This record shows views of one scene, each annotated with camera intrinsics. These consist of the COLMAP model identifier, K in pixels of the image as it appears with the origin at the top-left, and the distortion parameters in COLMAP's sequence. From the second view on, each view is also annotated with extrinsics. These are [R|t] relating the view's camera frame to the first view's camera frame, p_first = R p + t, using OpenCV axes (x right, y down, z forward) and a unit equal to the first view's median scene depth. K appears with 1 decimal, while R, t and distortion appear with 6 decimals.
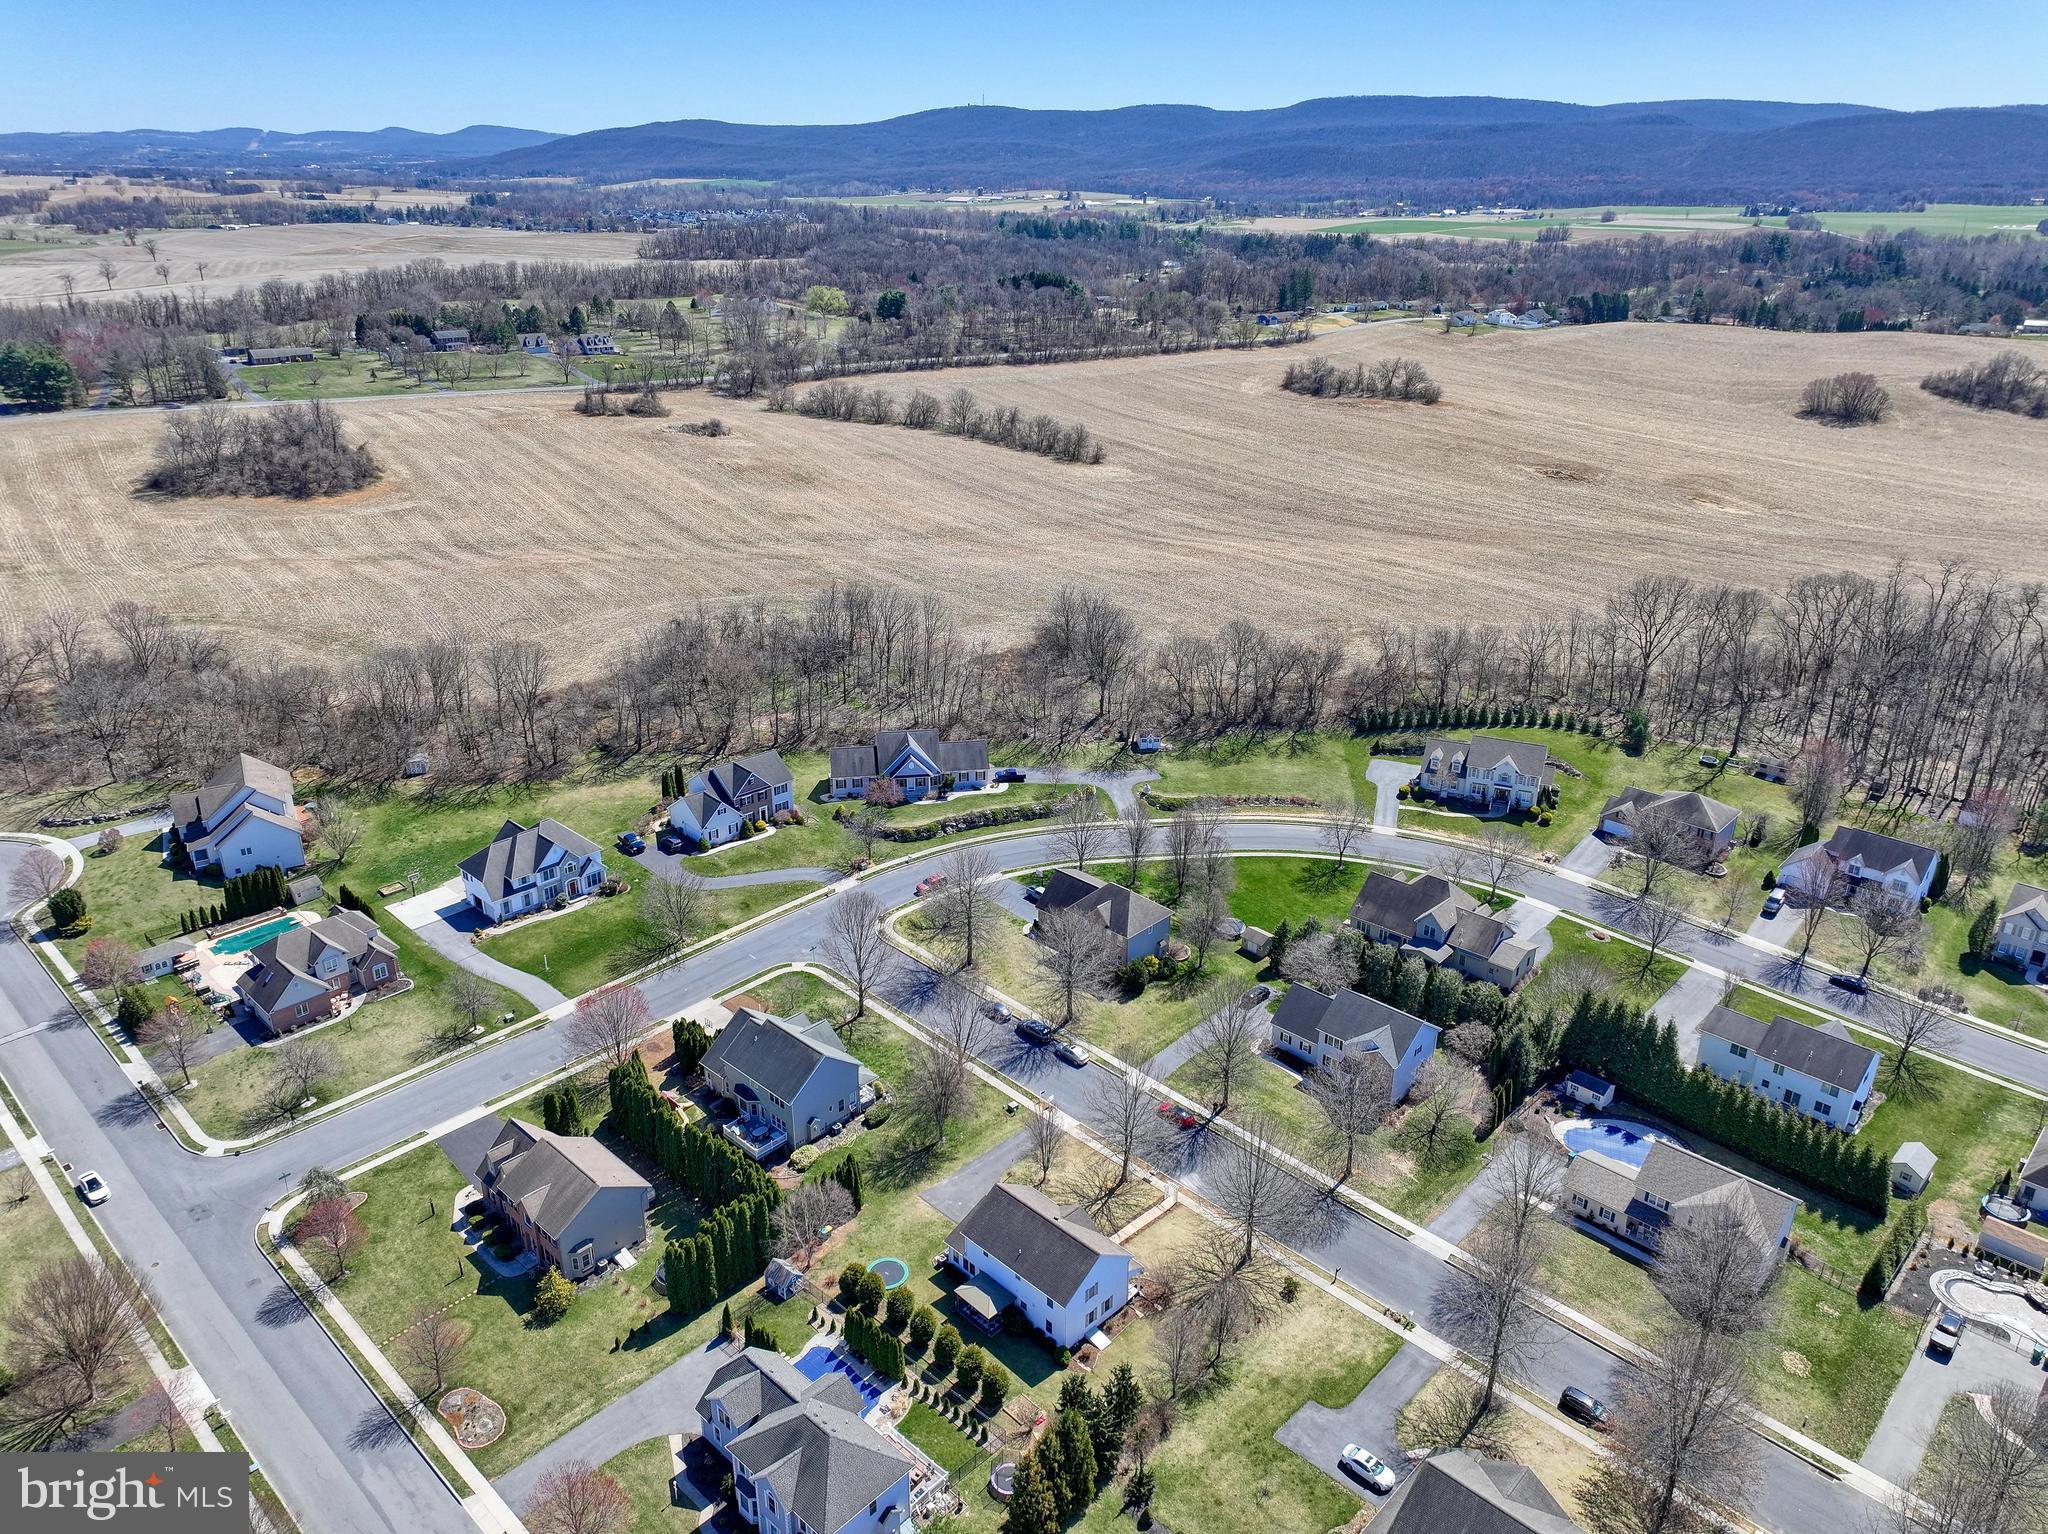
lens RADIAL K [[1441.6, 0, 1024.0], [0, 1441.6, 767.0], [0, 0, 1]] dist [0.001982, 0.013944]
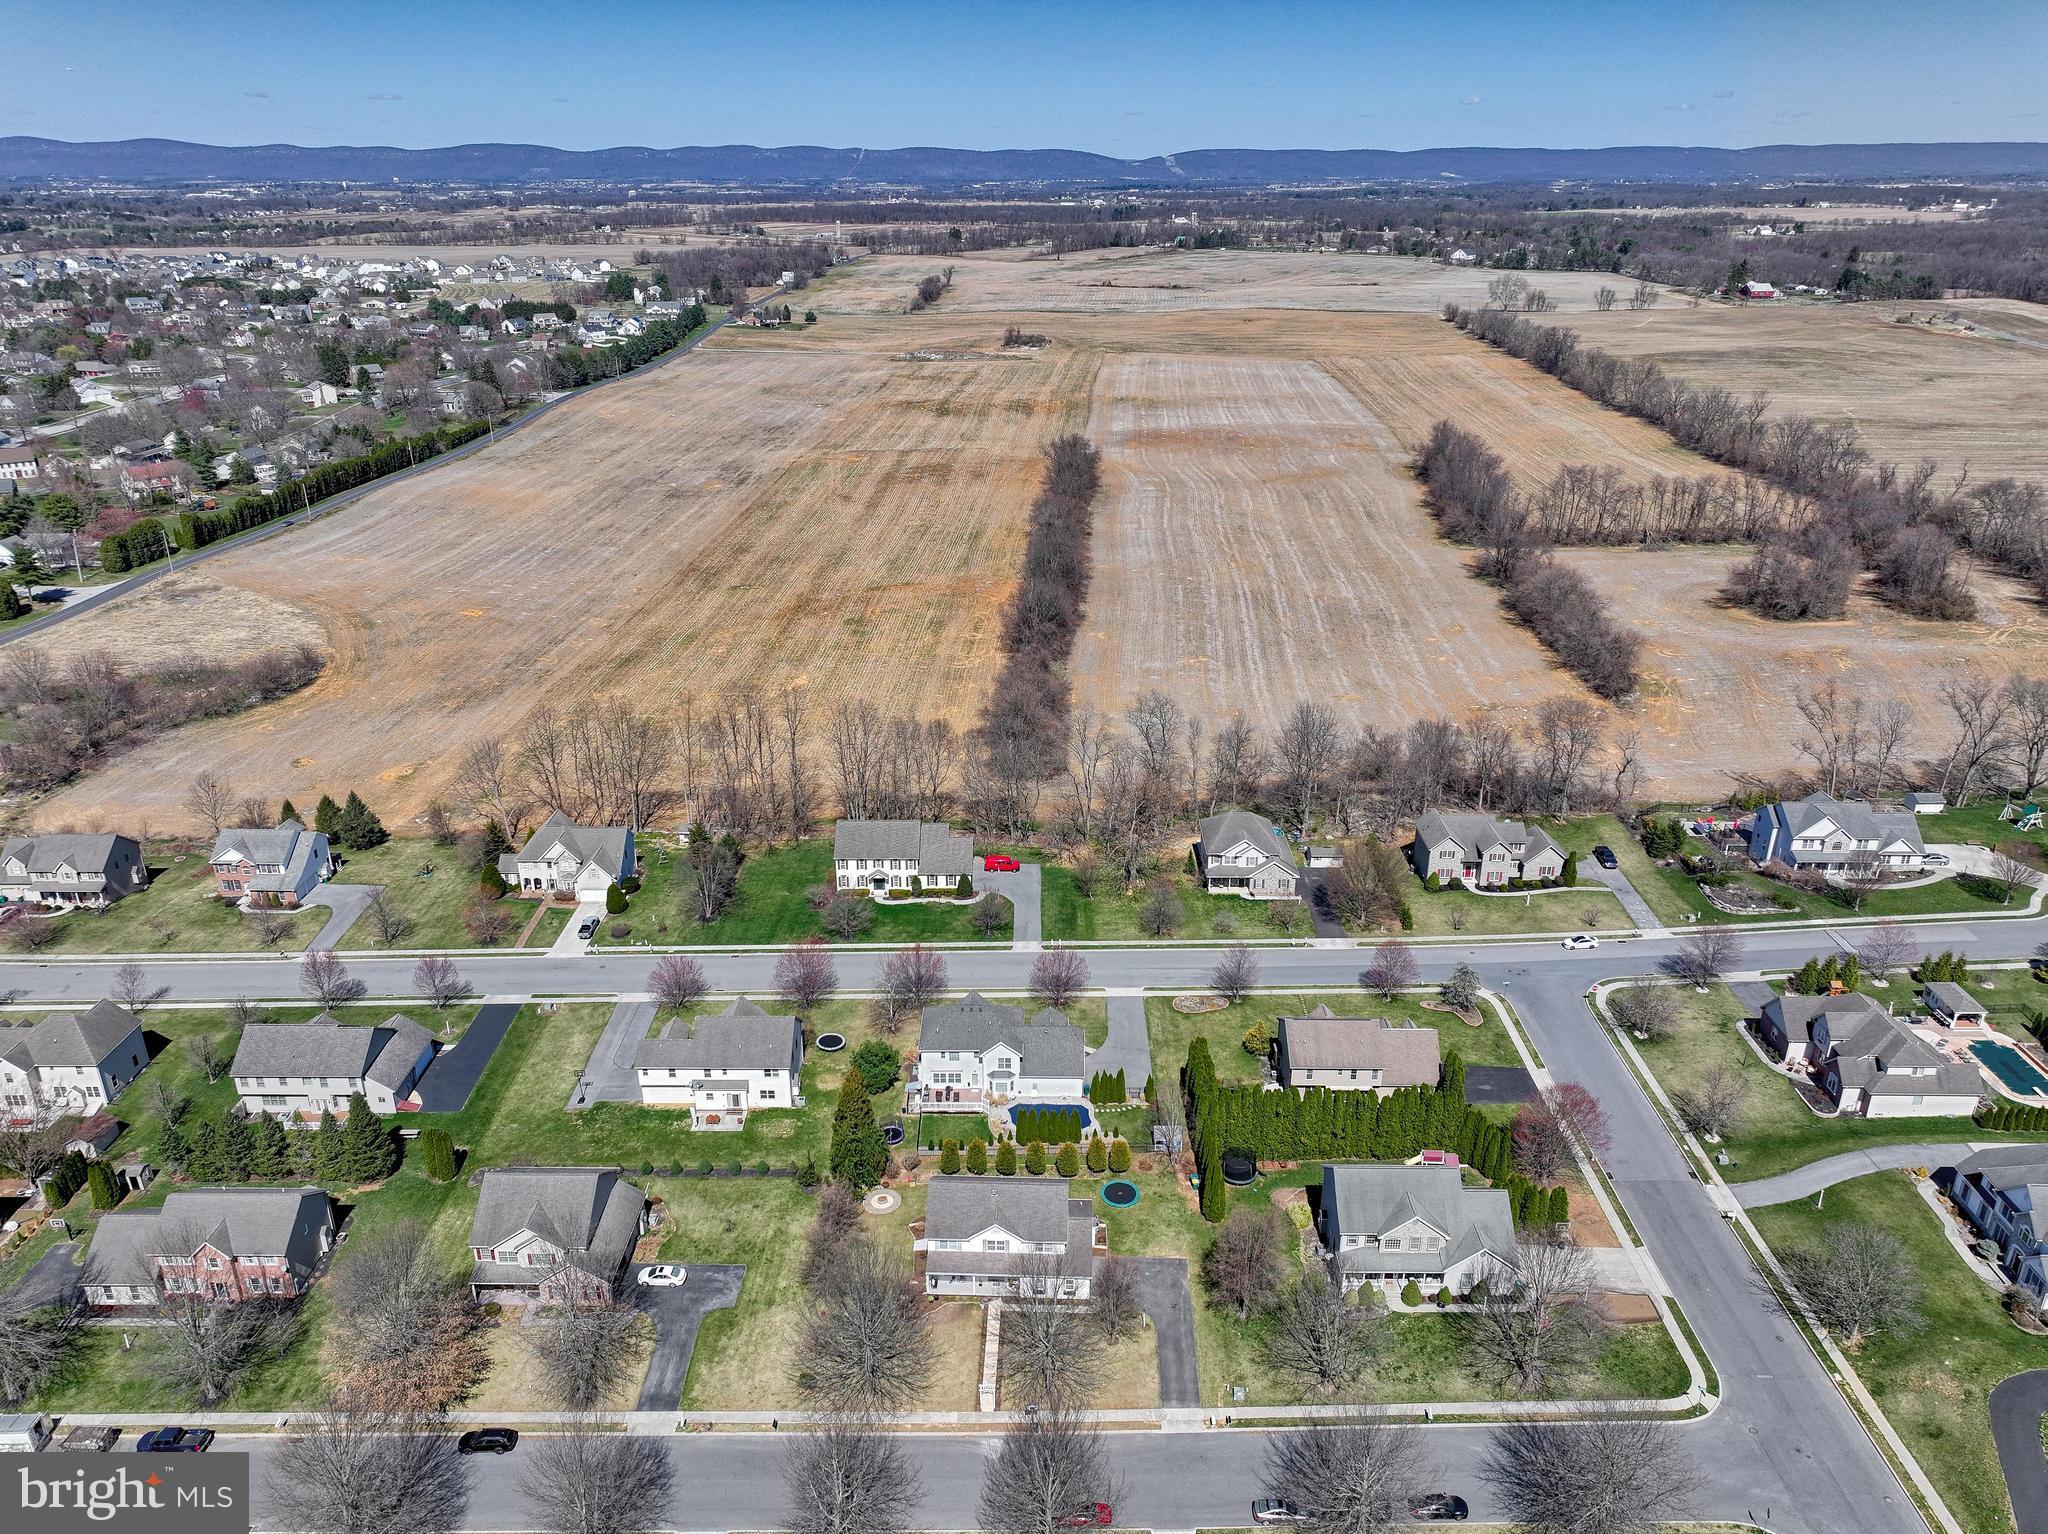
lens RADIAL K [[1441.6, 0, 1024.0], [0, 1441.6, 767.0], [0, 0, 1]] dist [0.001982, 0.013944]
pose [[-0.735573, 0.257093, -0.626766, 0.480615], [-0.268063, 0.739218, 0.617818, -0.466303], [0.622153, 0.622463, -0.474832, 1.090942]]
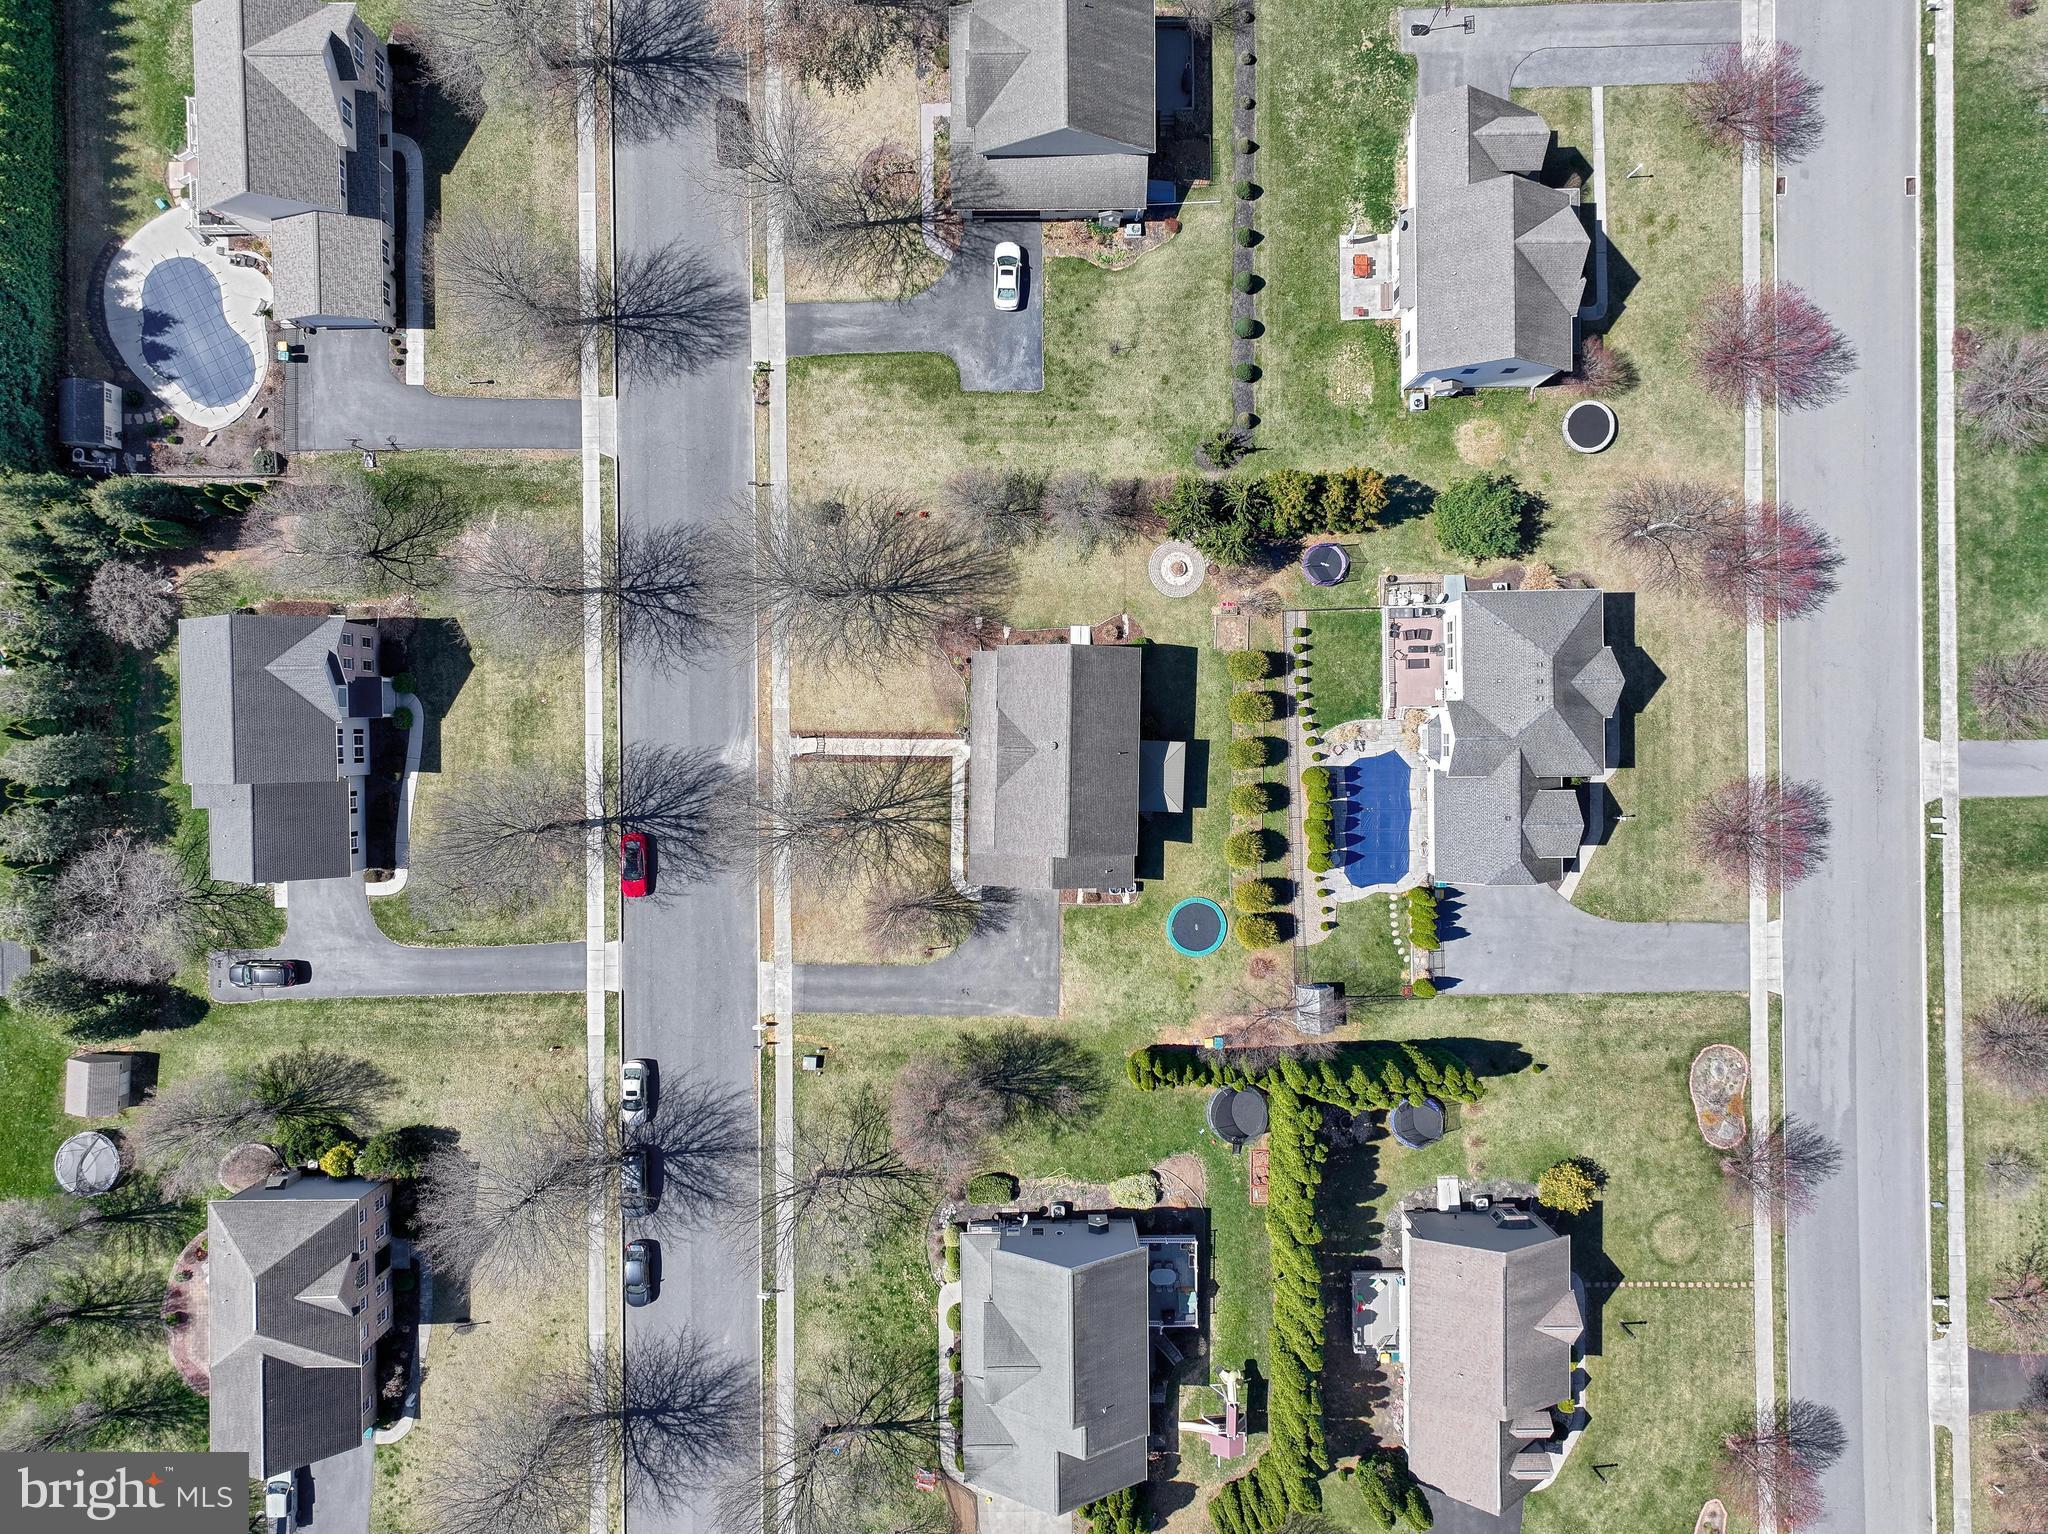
lens RADIAL K [[1441.6, 0, 1024.0], [0, 1441.6, 767.0], [0, 0, 1]] dist [0.001982, 0.013944]
pose [[-0.695972, -0.717830, -0.018527, 0.031108], [0.280645, -0.295666, 0.913137, -0.265938], [-0.660955, 0.630319, 0.407231, 0.610423]]
